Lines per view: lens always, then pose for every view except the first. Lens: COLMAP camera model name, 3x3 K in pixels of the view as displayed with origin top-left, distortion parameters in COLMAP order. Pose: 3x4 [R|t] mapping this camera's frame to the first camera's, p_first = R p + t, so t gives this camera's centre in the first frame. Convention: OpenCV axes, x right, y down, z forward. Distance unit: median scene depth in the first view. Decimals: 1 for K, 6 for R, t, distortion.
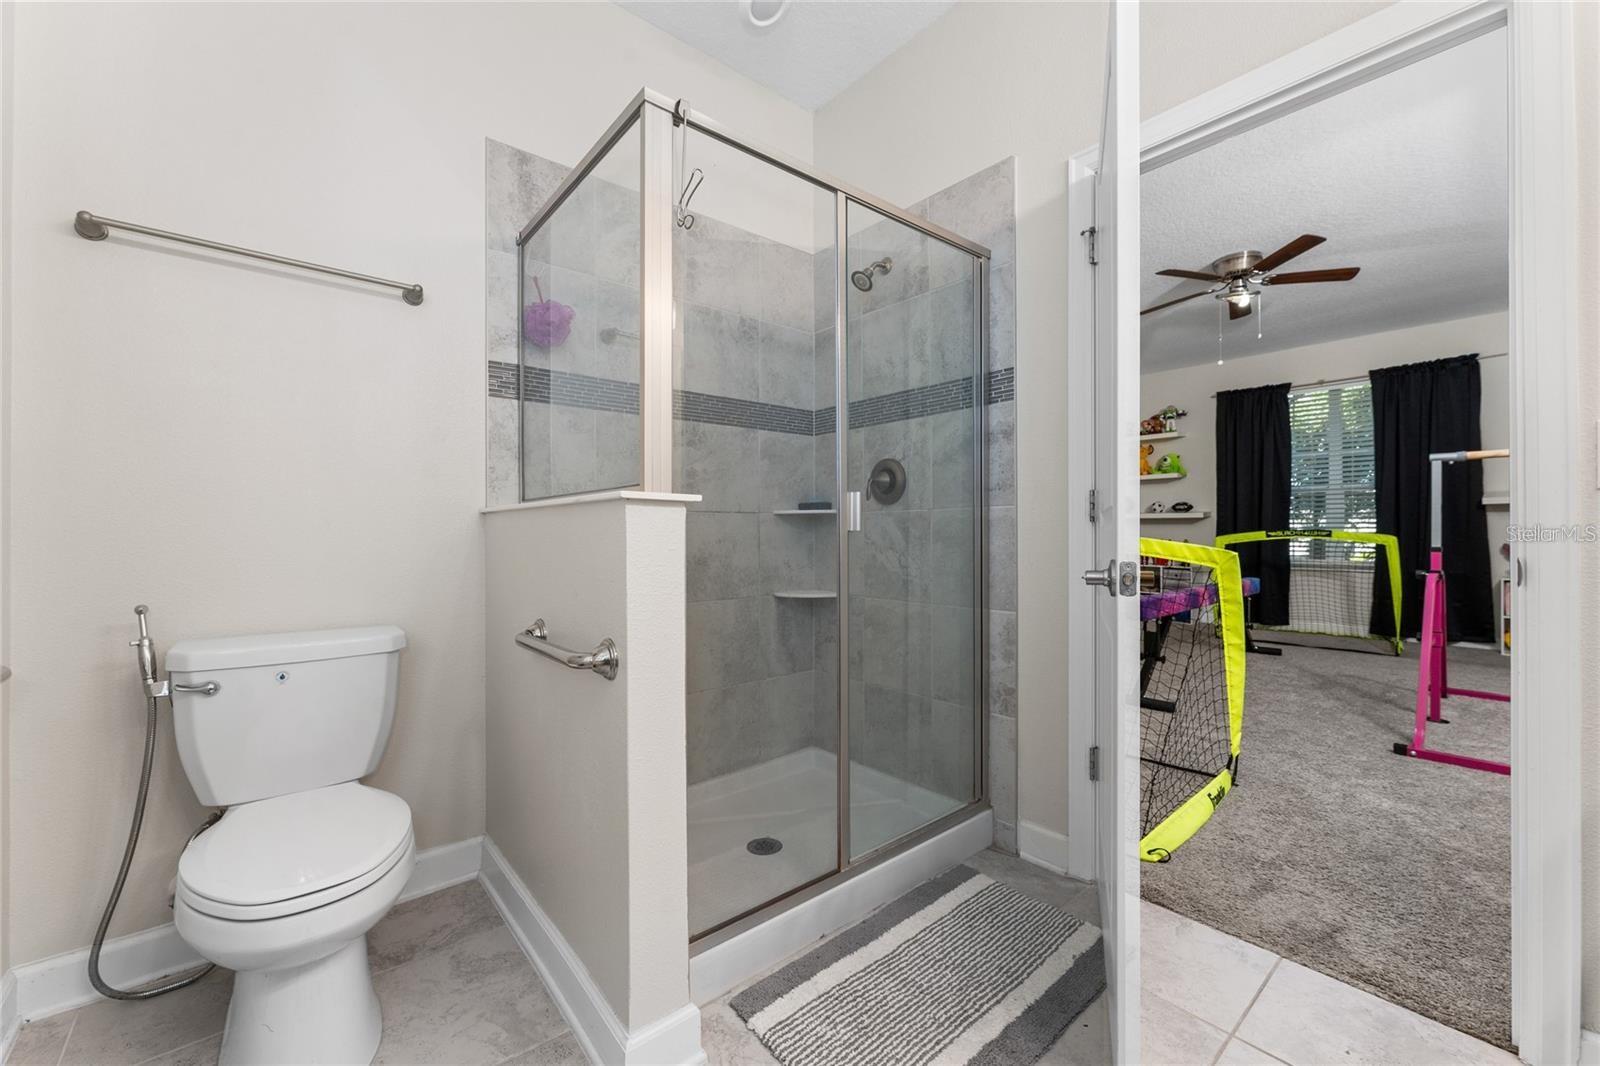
lens RADIAL K [[646.1, 0, 802.1], [0, 646.1, 529.3], [0, 0, 1]] dist [0.001581, -0.000146]
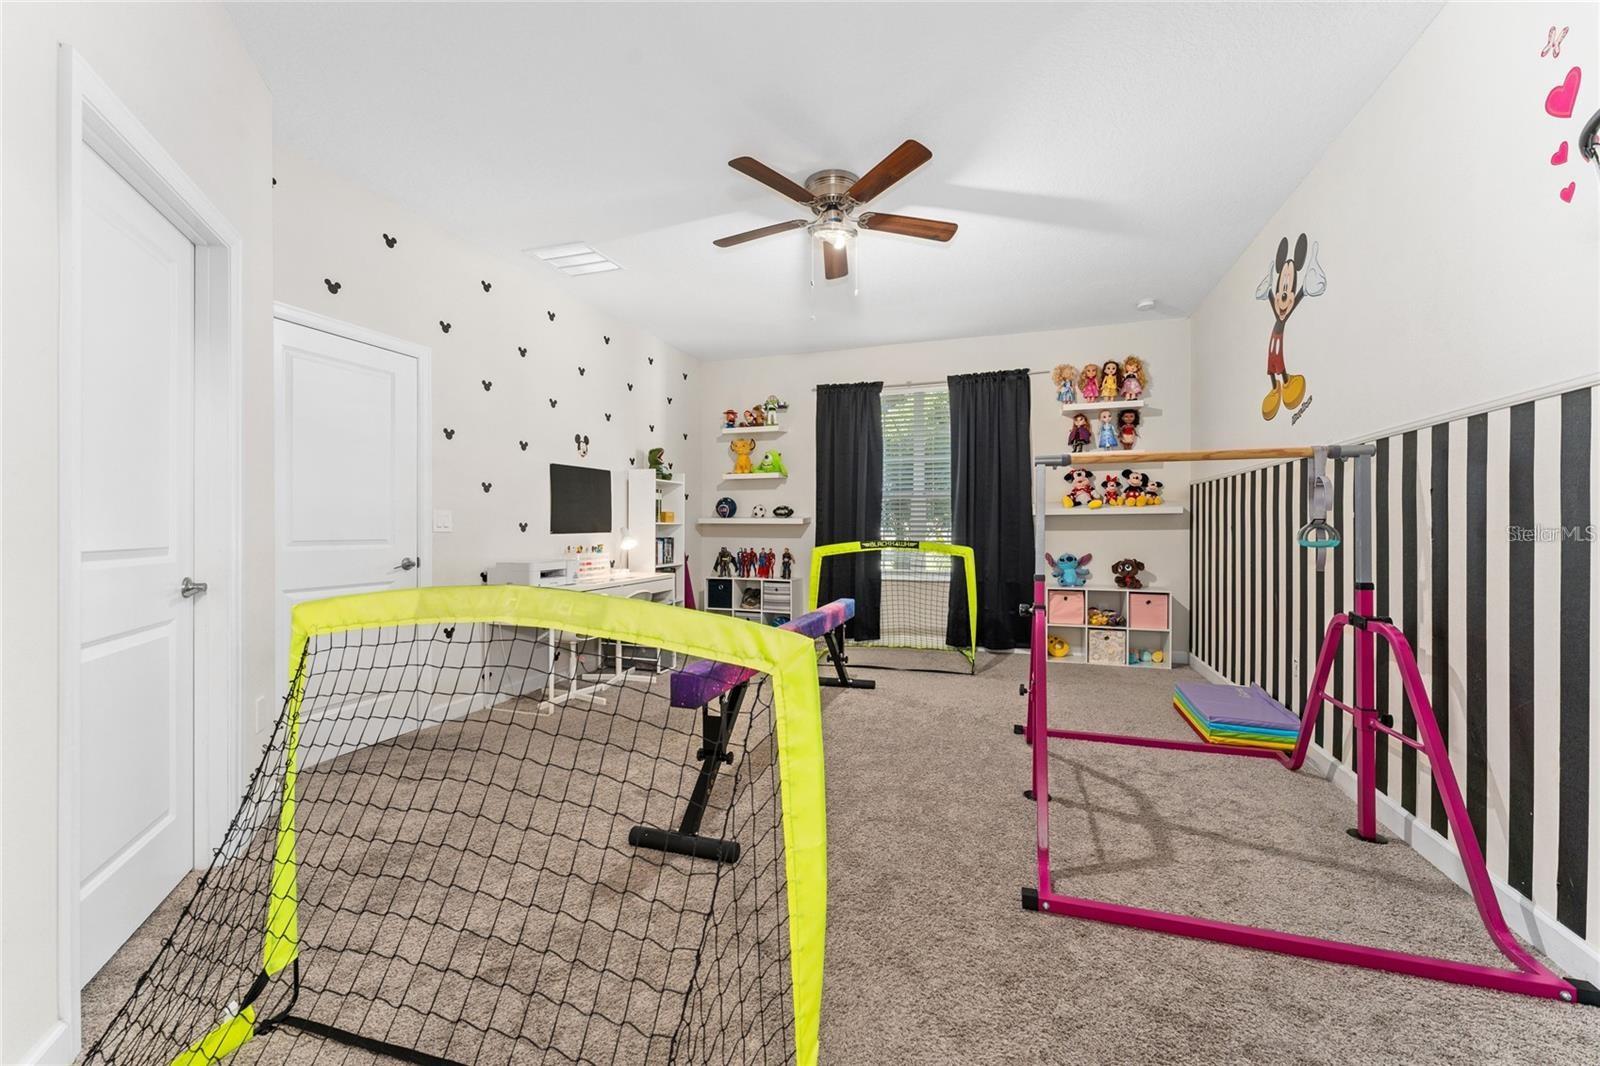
lens RADIAL K [[646.1, 0, 805.3], [0, 646.1, 526.1], [0, 0, 1]] dist [0.001581, -0.000146]
pose [[0.857820, 0.003299, 0.513940, 0.195982], [-0.003759, 0.999993, -0.000144, -0.018153], [-0.513936, -0.001808, 0.857826, 0.277315]]
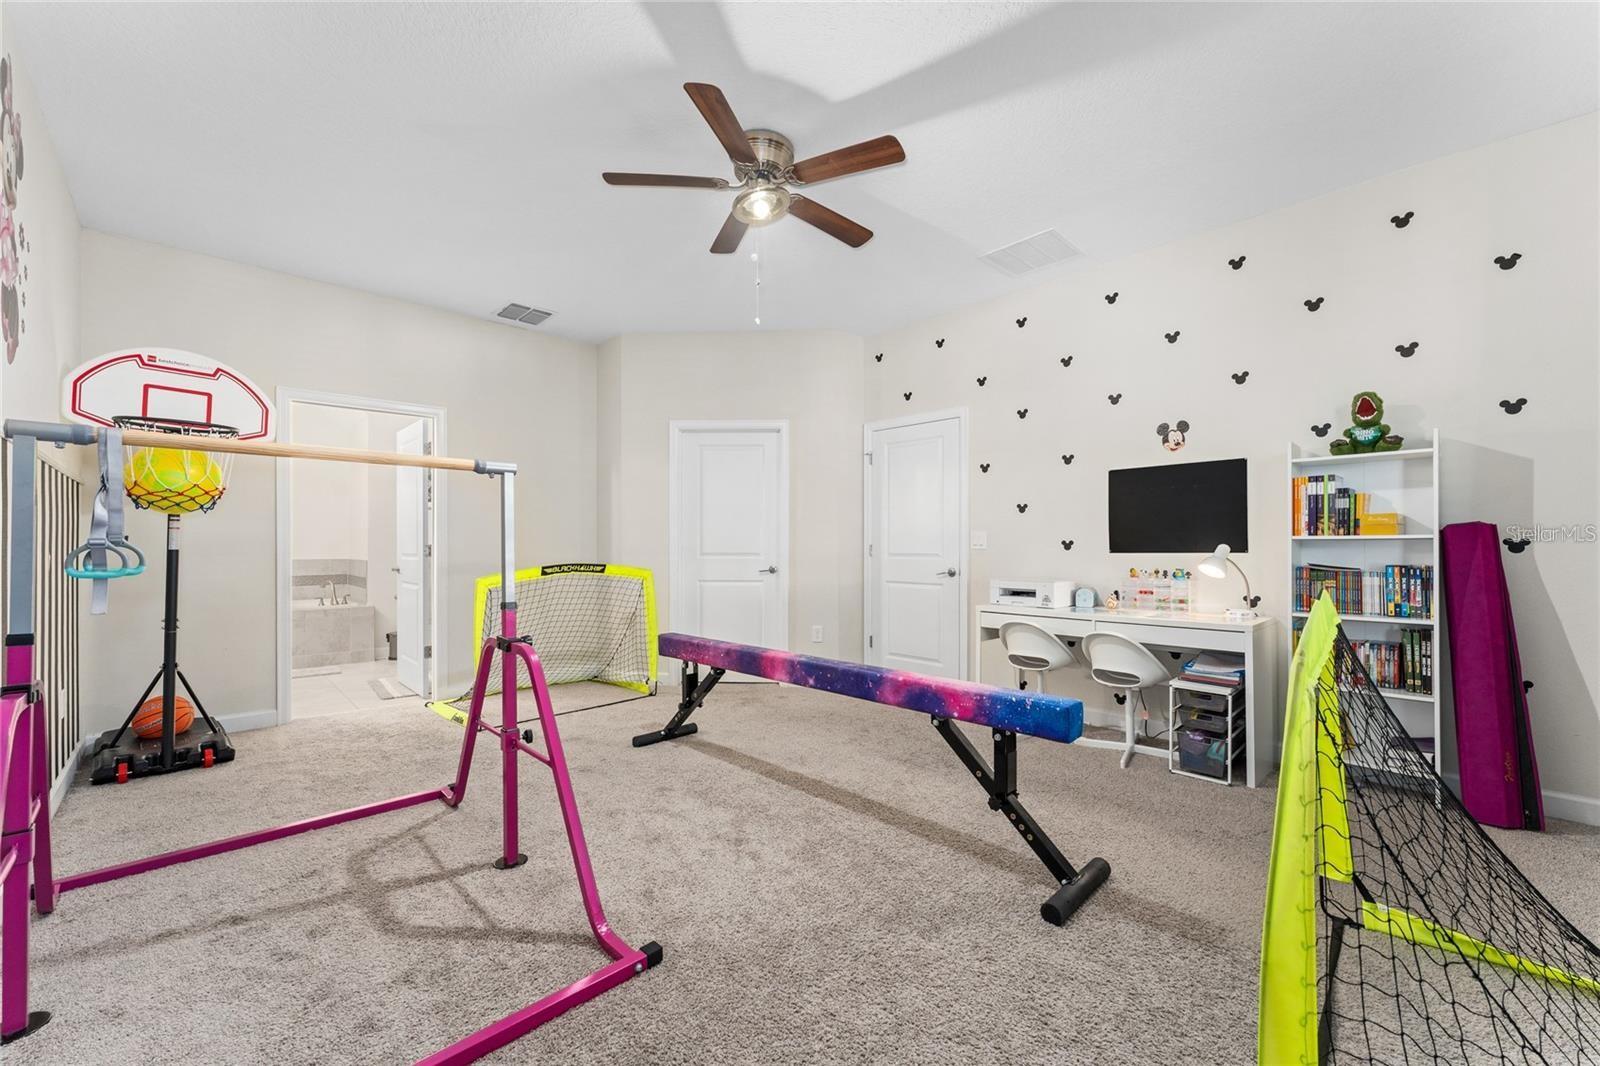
lens RADIAL K [[646.1, 0, 806.1], [0, 646.1, 540.3], [0, 0, 1]] dist [0.001581, -0.000146]
pose [[0.038302, 0.000448, -0.999266, 0.958079], [0.013128, 0.999913, 0.000951, -0.025106], [0.999180, -0.013154, 0.038293, 0.743301]]
